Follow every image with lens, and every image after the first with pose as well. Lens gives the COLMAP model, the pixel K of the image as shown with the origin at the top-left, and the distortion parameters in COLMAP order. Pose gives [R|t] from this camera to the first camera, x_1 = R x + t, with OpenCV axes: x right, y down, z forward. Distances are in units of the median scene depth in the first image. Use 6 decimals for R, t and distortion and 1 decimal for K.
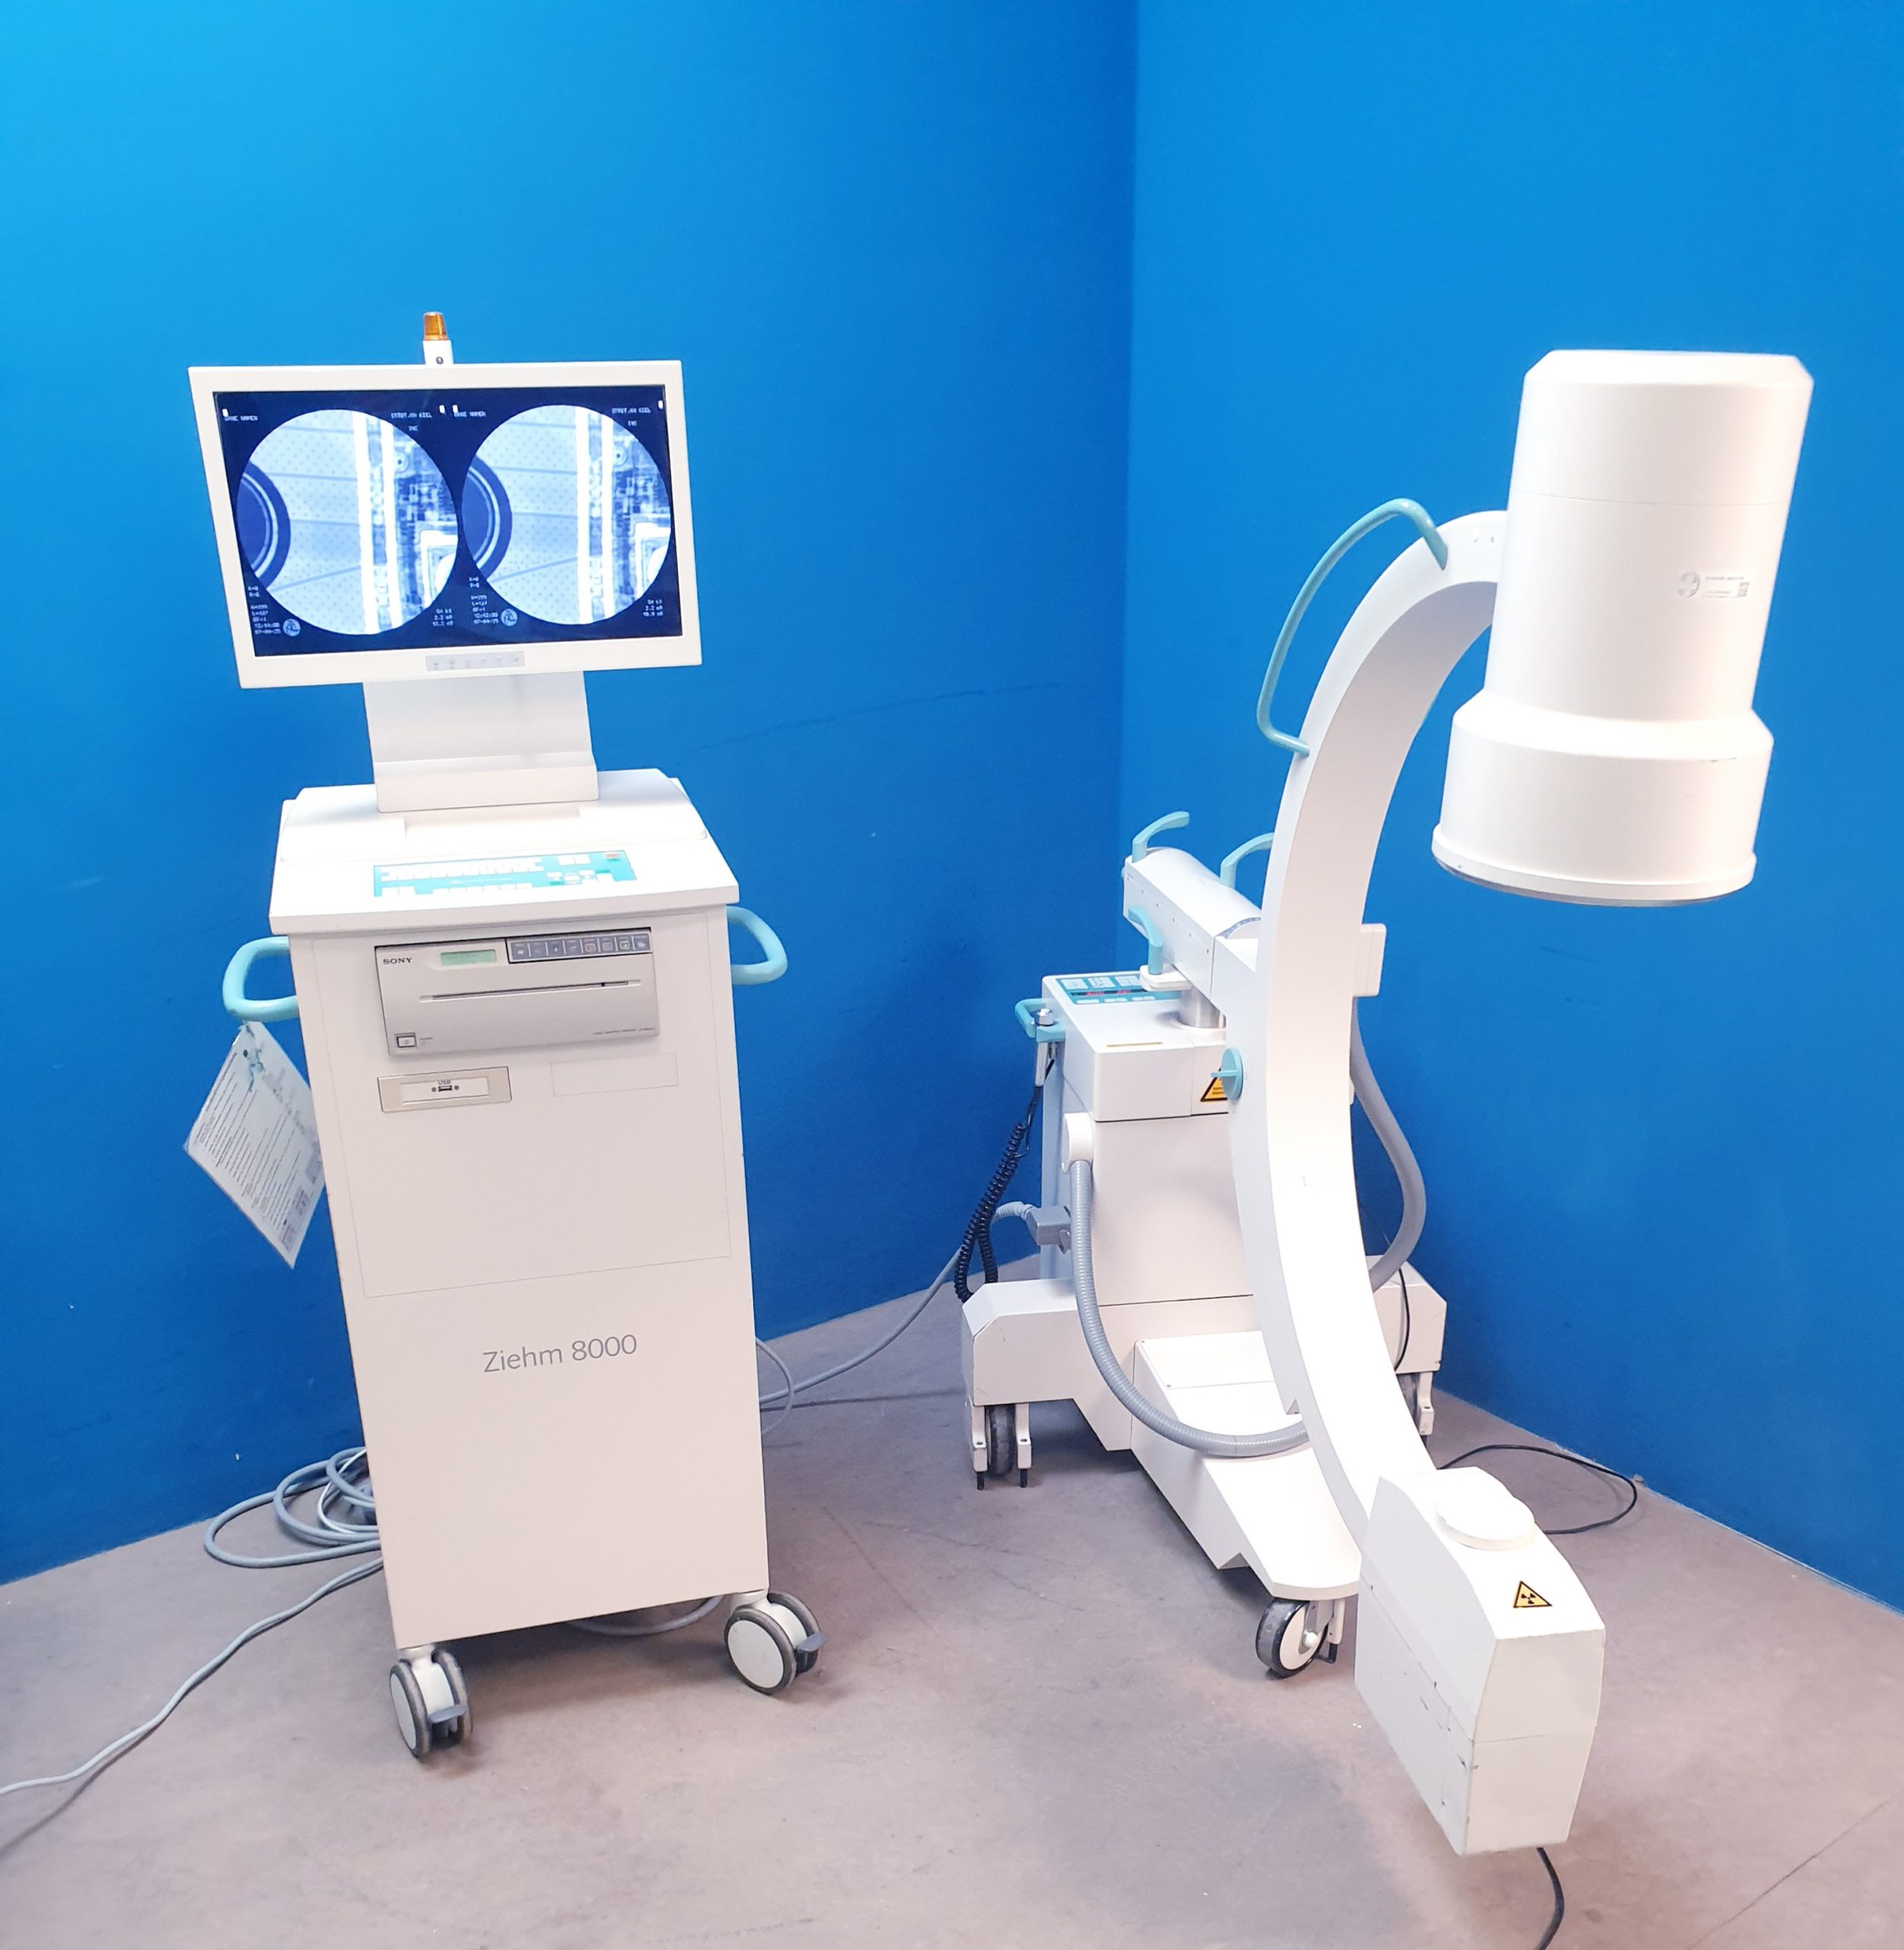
lens RADIAL K [[2020.7, 0, 953.5], [0, 2020.7, 1252.8], [0, 0, 1]] dist [0.018316, 0.000000]
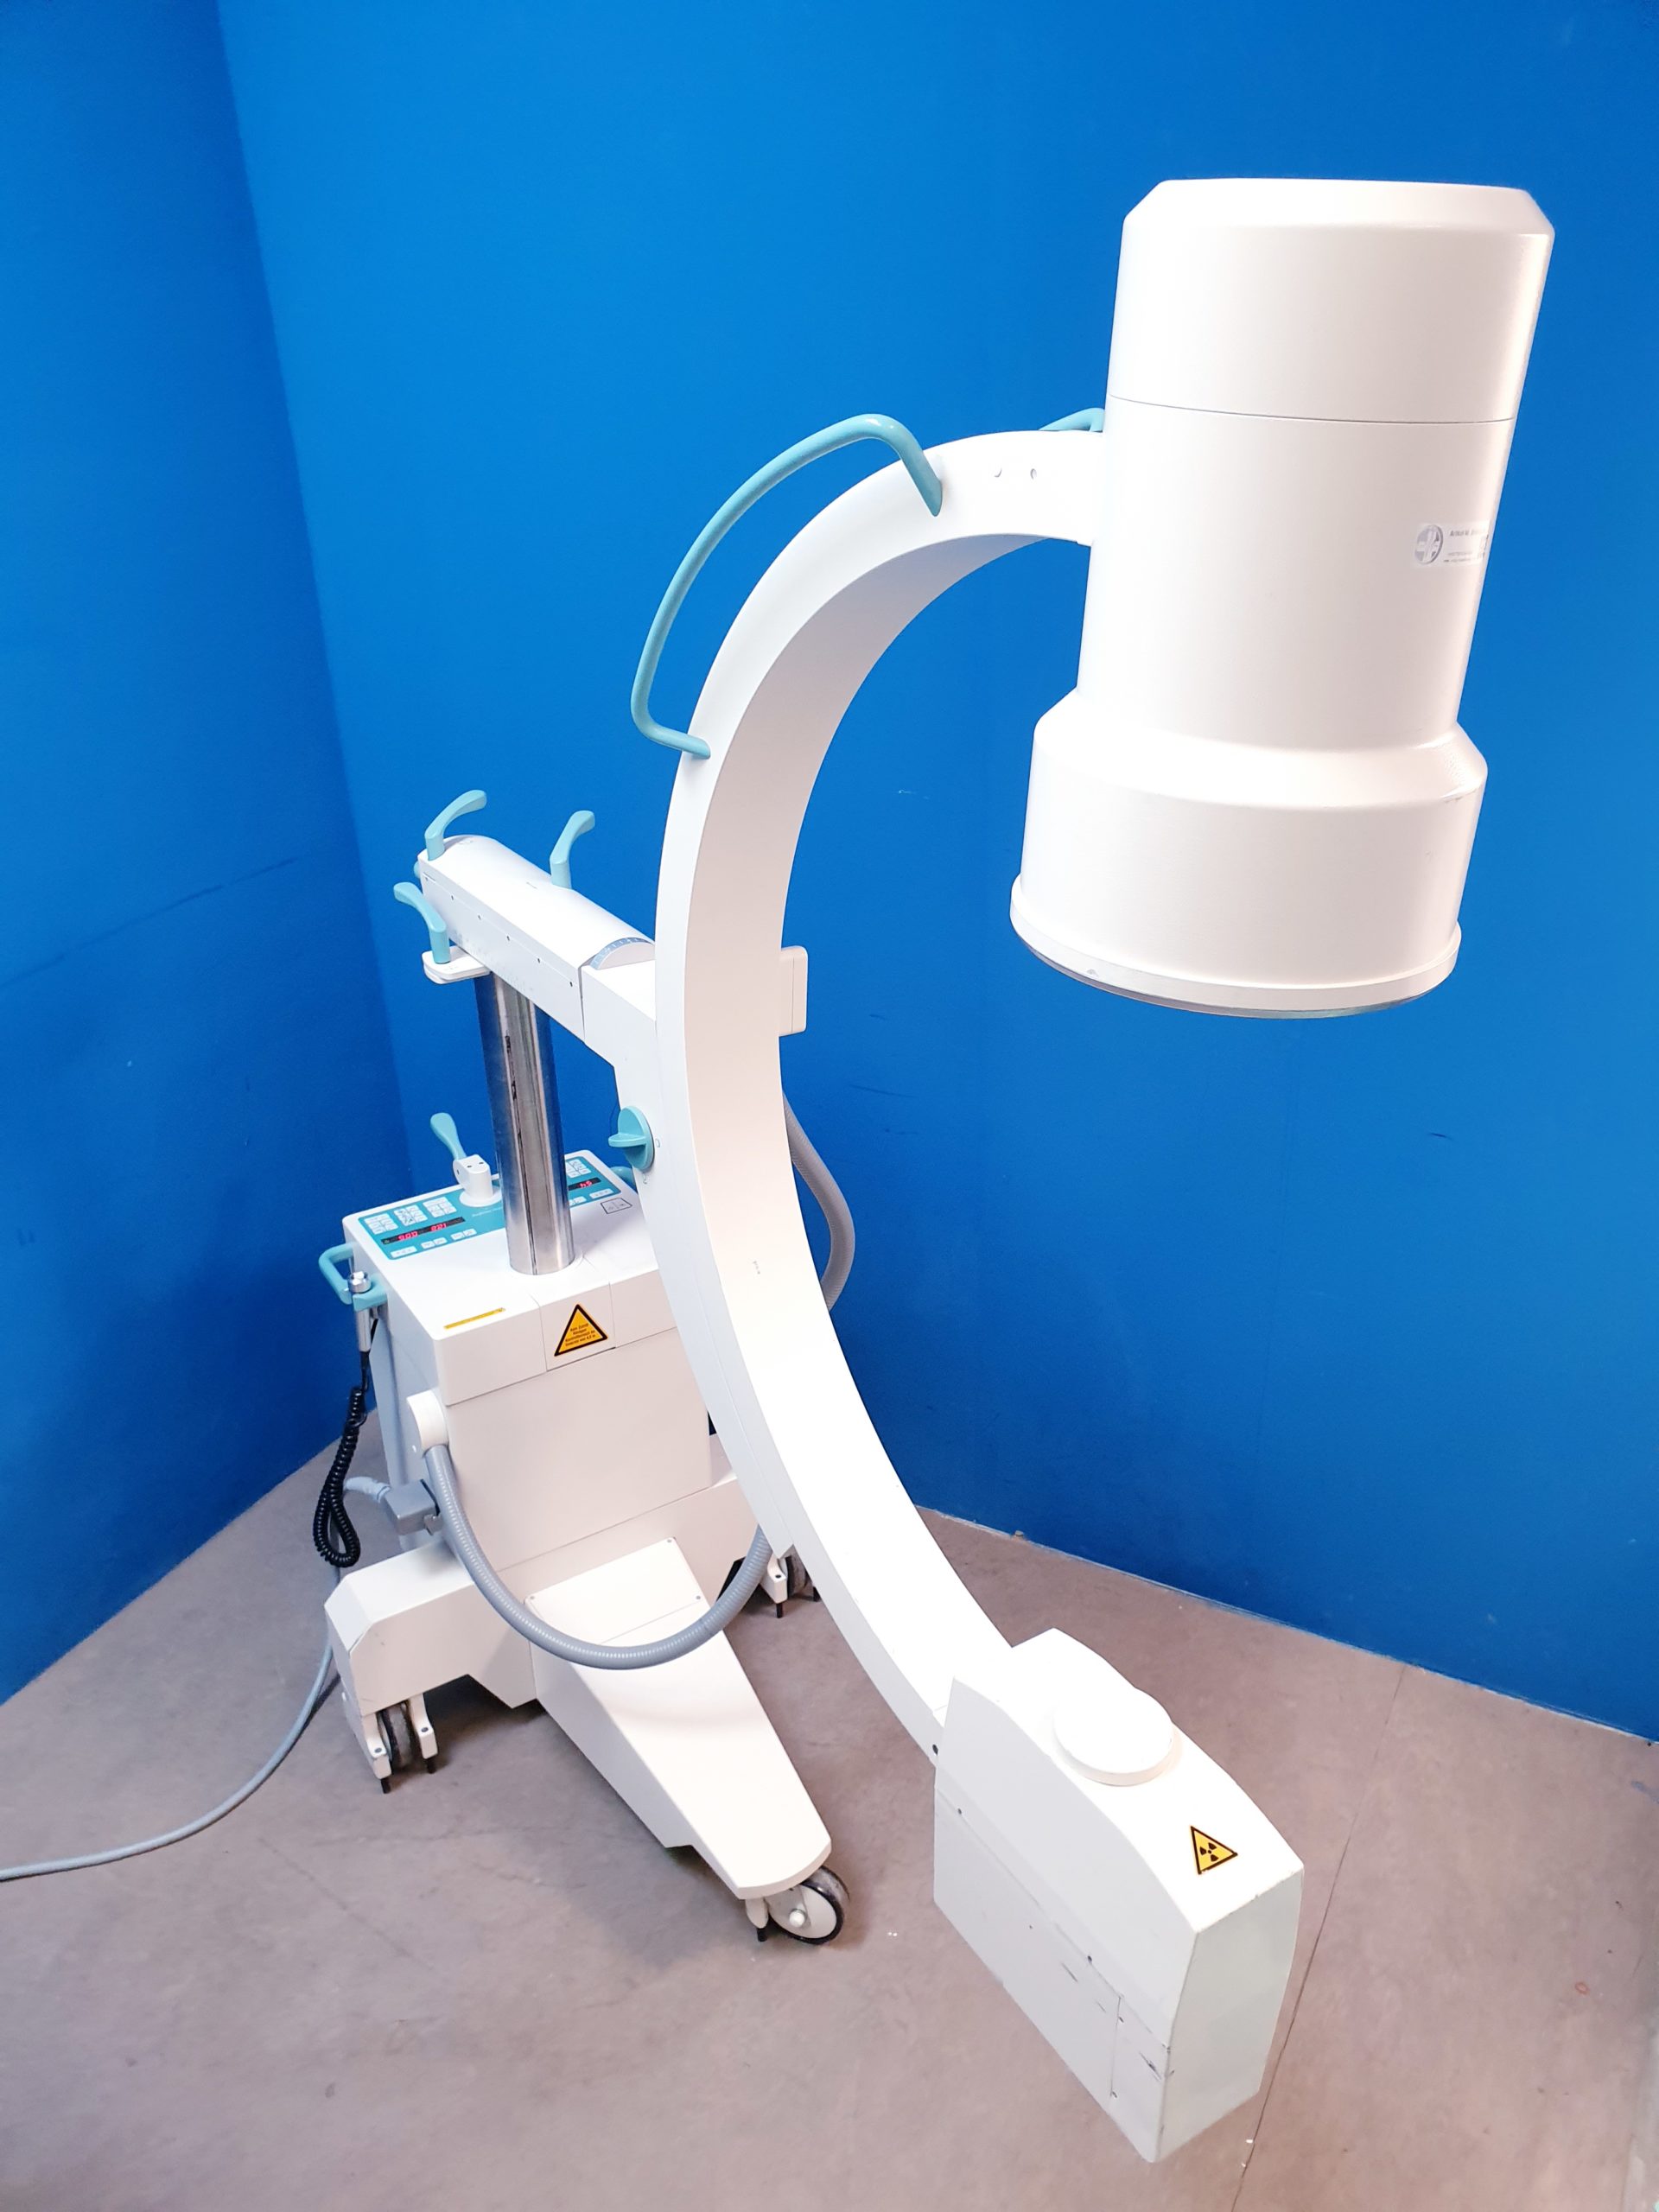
lens RADIAL K [[1755.1, 0, 863.4], [0, 1755.1, 1139.7], [0, 0, 1]] dist [0.021717, -0.021718]
pose [[0.919395, -0.164932, 0.357085, -0.028814], [0.147817, 0.986174, 0.074908, -0.148090], [-0.364503, -0.016087, 0.931063, 0.377345]]
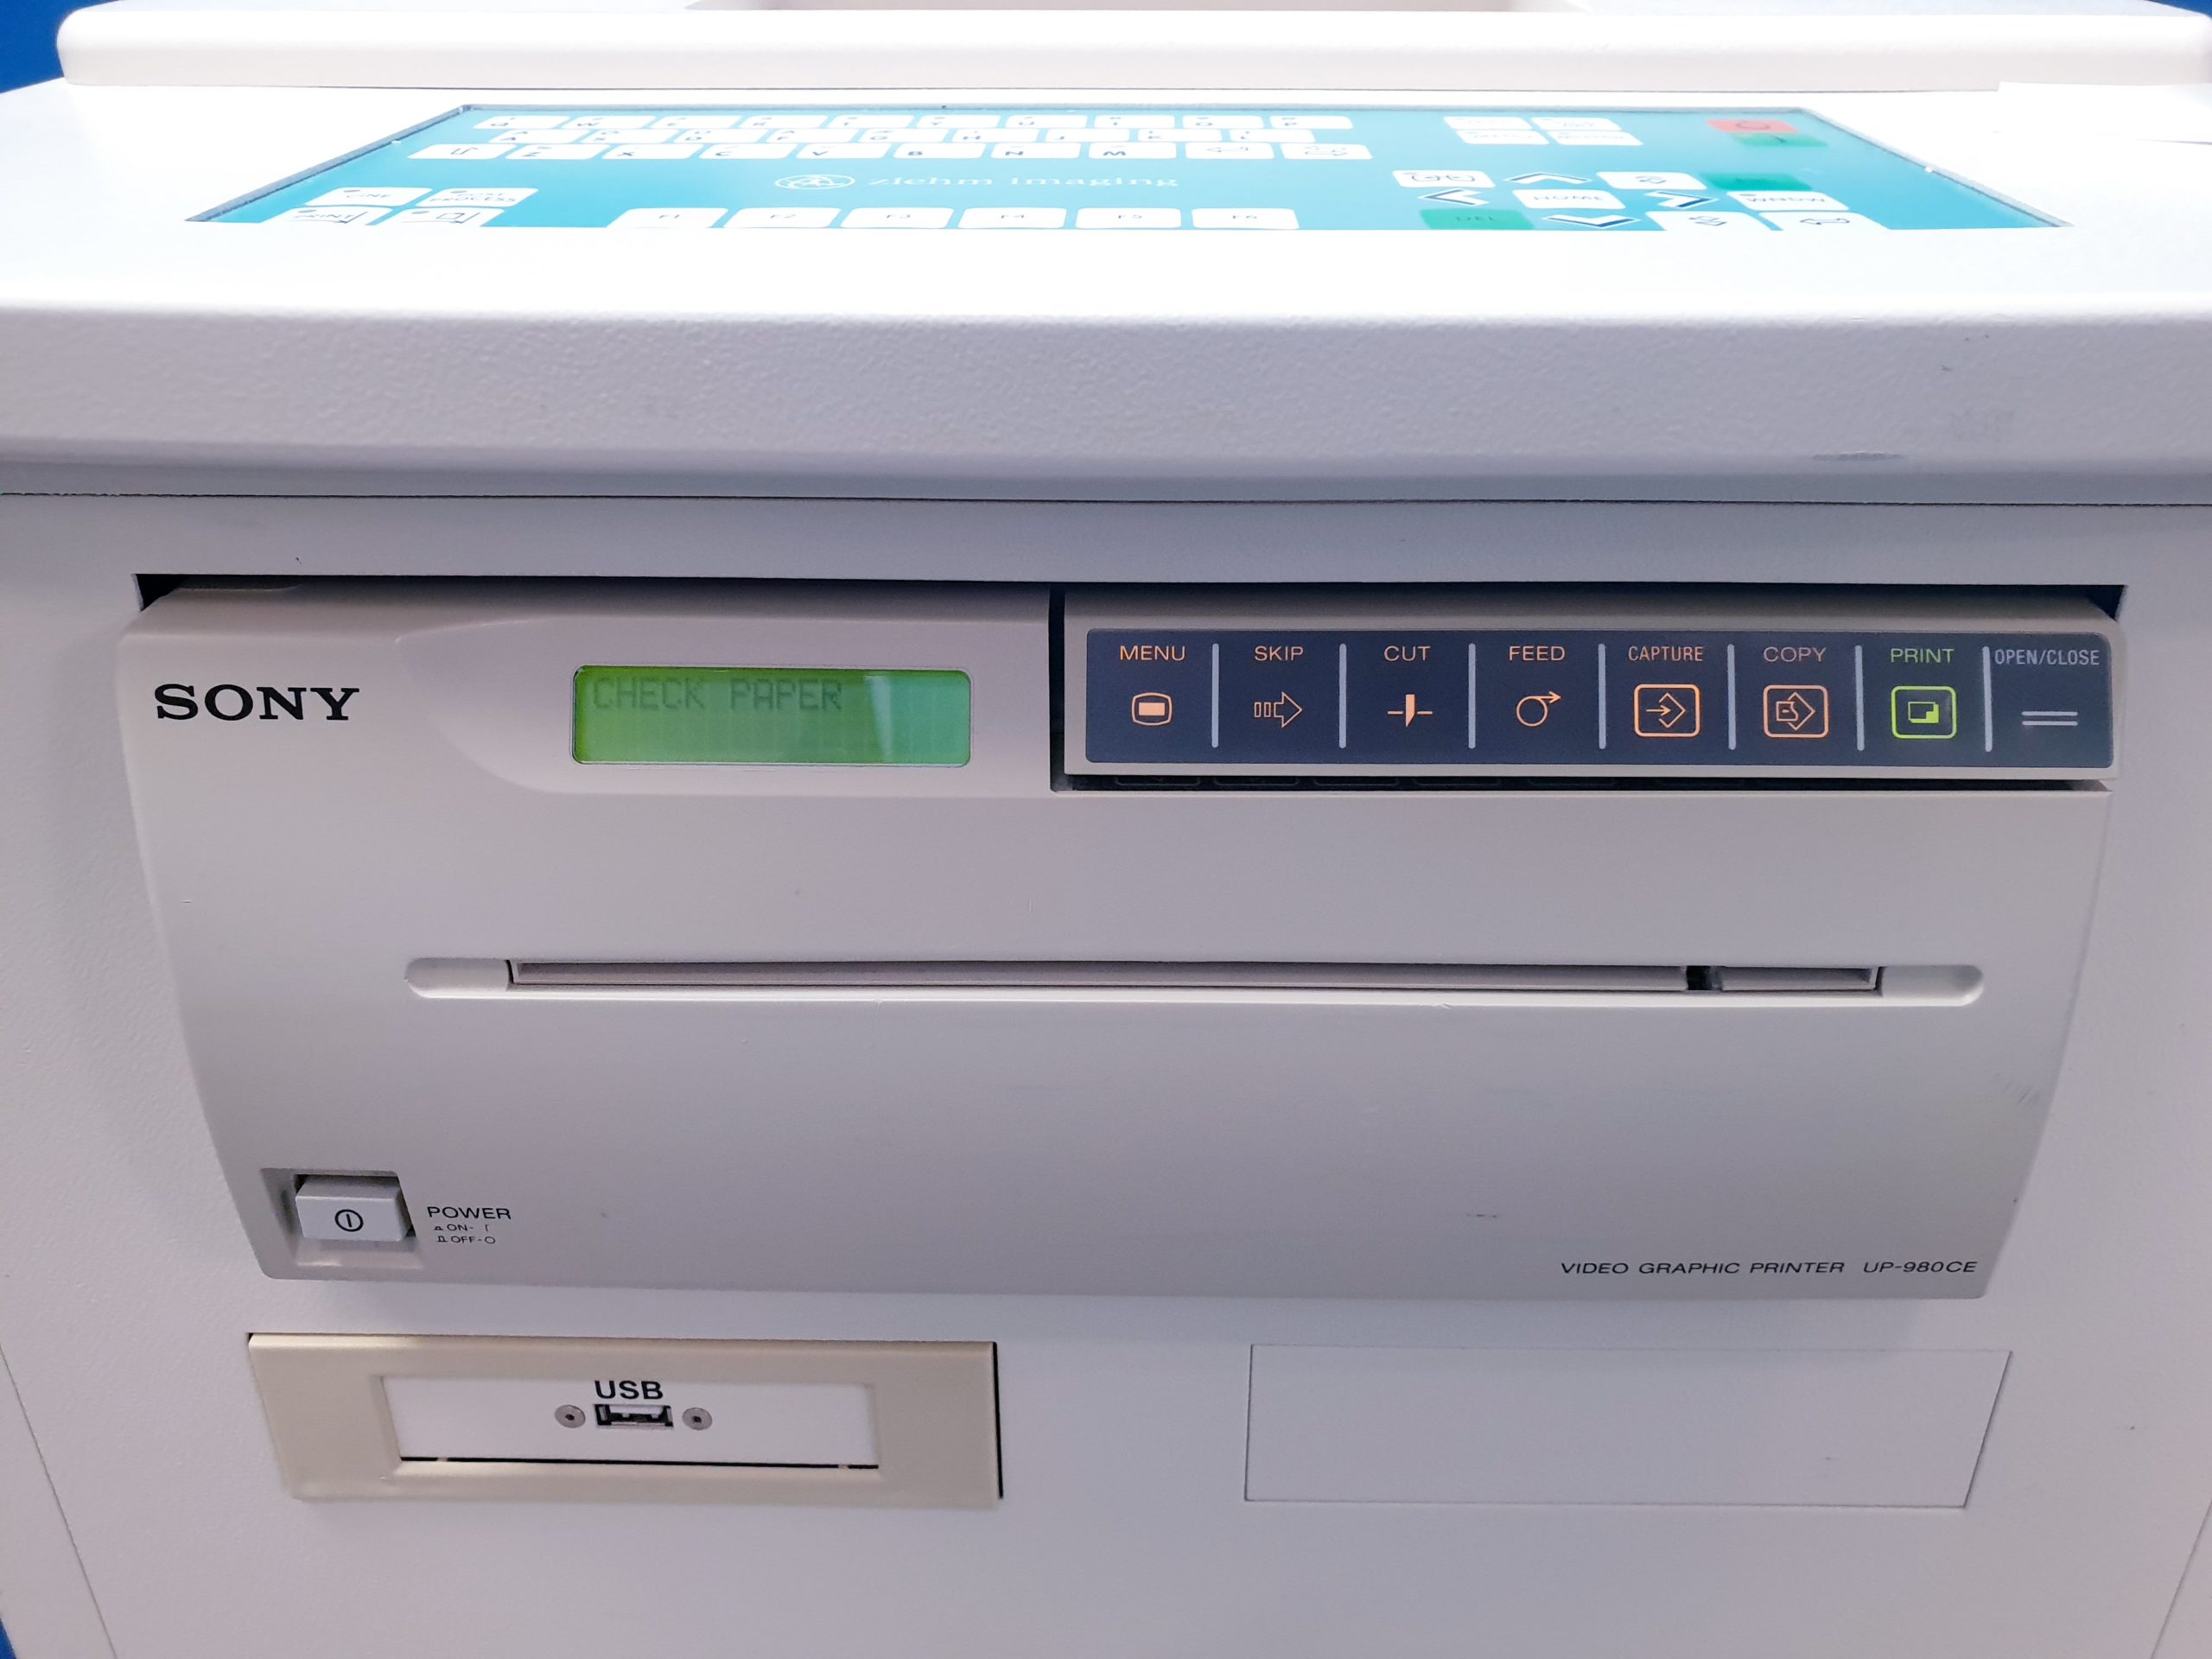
lens RADIAL K [[1755.1, 0, 1092.2], [0, 1755.1, 848.3], [0, 0, 1]] dist [0.021717, -0.021718]
pose [[0.960629, 0.132030, -0.244460, -0.179924], [-0.119211, 0.990634, 0.066578, -0.140324], [0.250961, -0.034814, 0.967371, 0.848413]]
